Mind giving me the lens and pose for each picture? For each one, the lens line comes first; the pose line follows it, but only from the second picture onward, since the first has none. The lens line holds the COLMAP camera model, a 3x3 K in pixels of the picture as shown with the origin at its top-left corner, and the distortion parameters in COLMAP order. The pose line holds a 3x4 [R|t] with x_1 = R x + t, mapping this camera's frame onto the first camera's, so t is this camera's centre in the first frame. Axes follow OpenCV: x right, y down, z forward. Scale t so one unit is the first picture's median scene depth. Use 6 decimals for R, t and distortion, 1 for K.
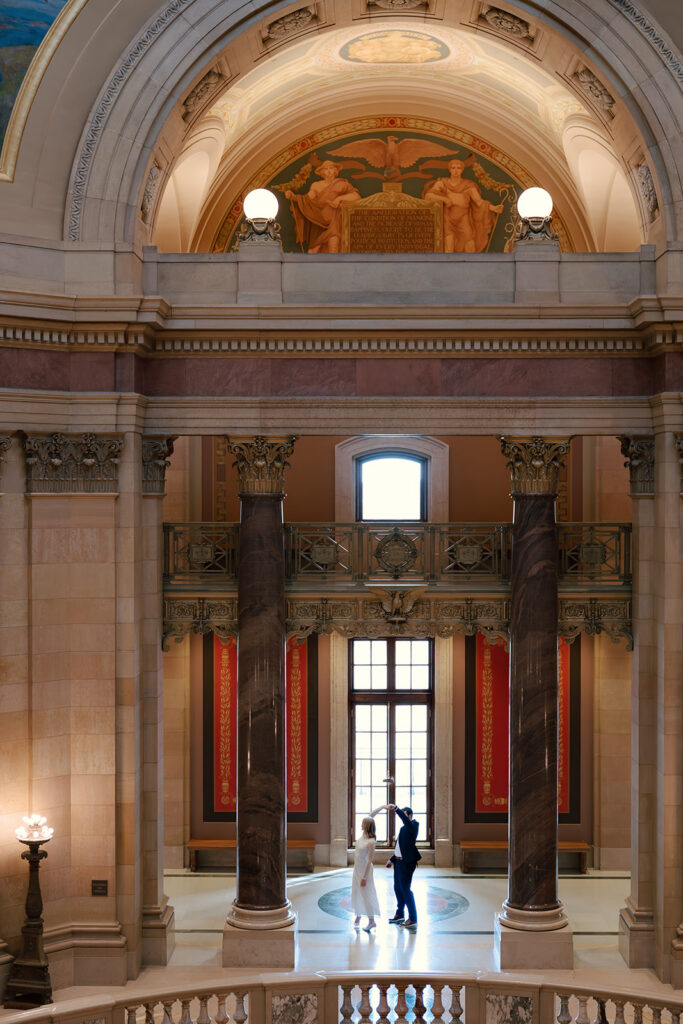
lens RADIAL K [[1496.6, 0, 358.5], [0, 1496.6, 511.9], [0, 0, 1]] dist [-0.004829, -0.027233]
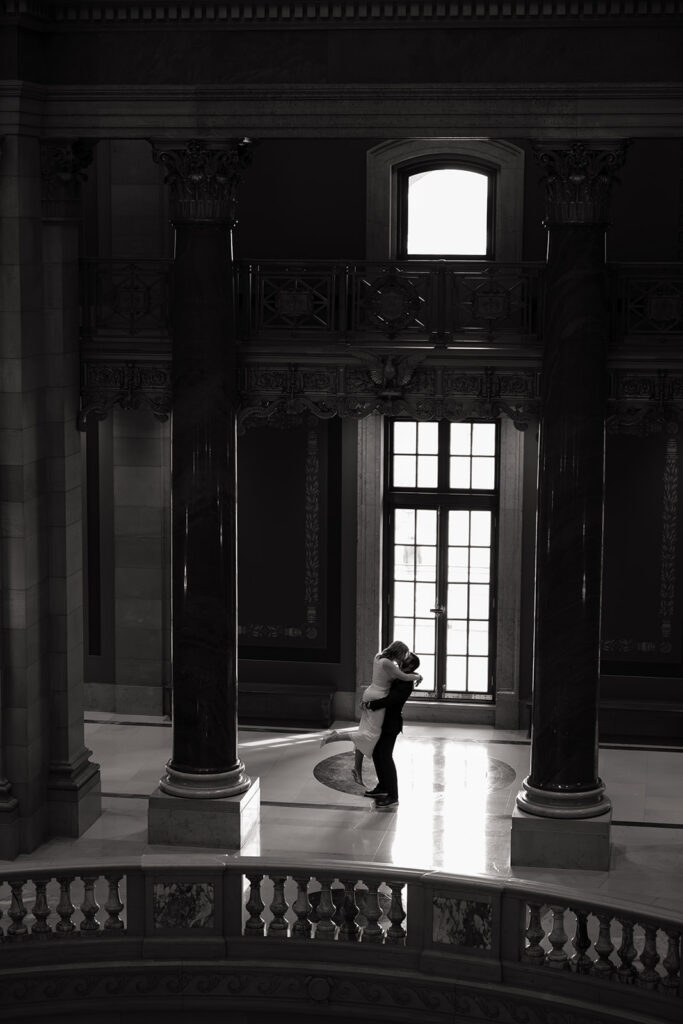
lens RADIAL K [[2046.2, 0, 341.5], [0, 2046.2, 512.0], [0, 0, 1]] dist [0.004255, -0.168721]
pose [[0.988160, 0.027102, -0.151012, 0.153565], [-0.006868, 0.991102, 0.132930, -0.003781], [0.153271, -0.130319, 0.979553, 0.010202]]
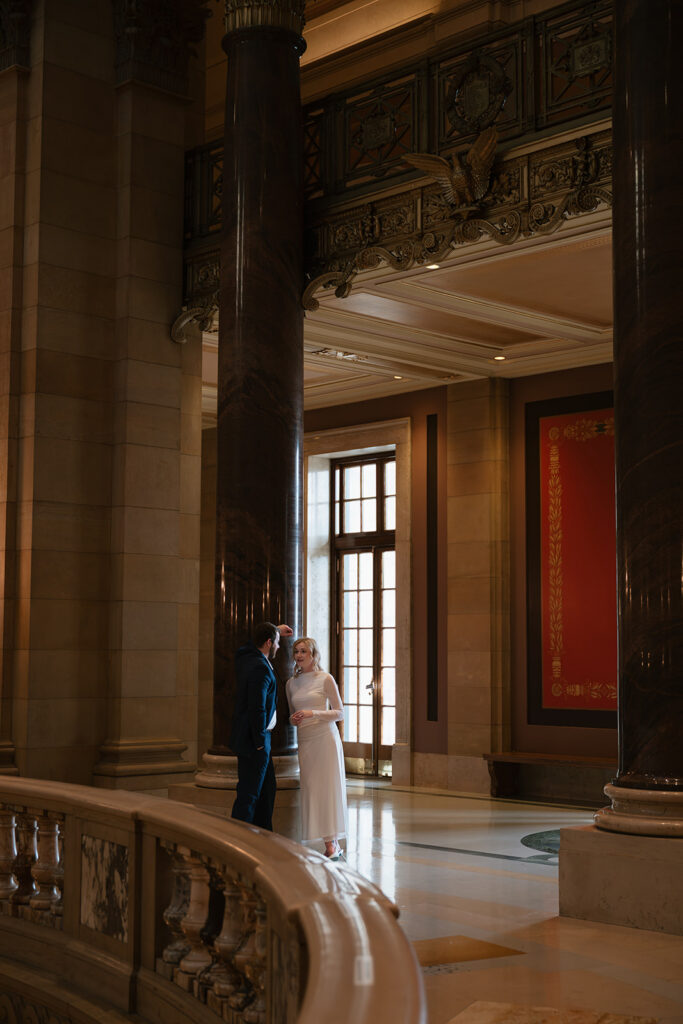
lens RADIAL K [[1464.8, 0, 316.0], [0, 1464.8, 518.7], [0, 0, 1]] dist [0.005672, -0.002243]
pose [[0.697153, -0.061560, -0.714275, 0.338200], [-0.011780, 0.995188, -0.097268, 0.222907], [0.716826, 0.076225, 0.693073, 0.618524]]
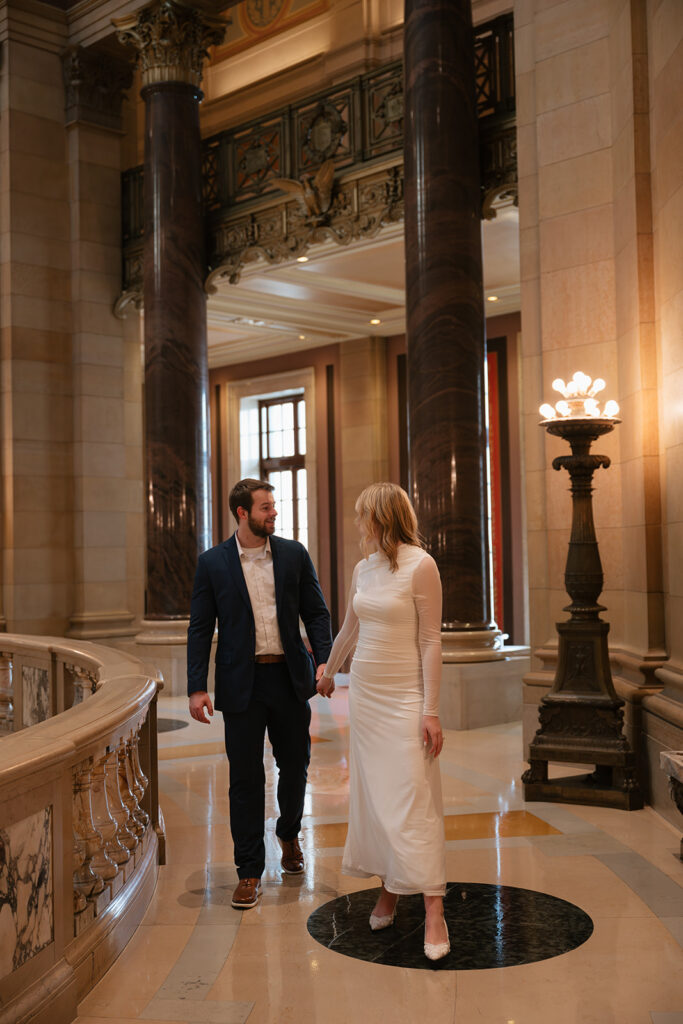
lens RADIAL K [[1215.5, 0, 322.9], [0, 1215.5, 516.4], [0, 0, 1]] dist [-0.002333, 0.019842]
pose [[0.708078, -0.035442, -0.705244, 0.420884], [0.012961, 0.999224, -0.037203, 0.228386], [0.706015, 0.017202, 0.707988, 0.596485]]
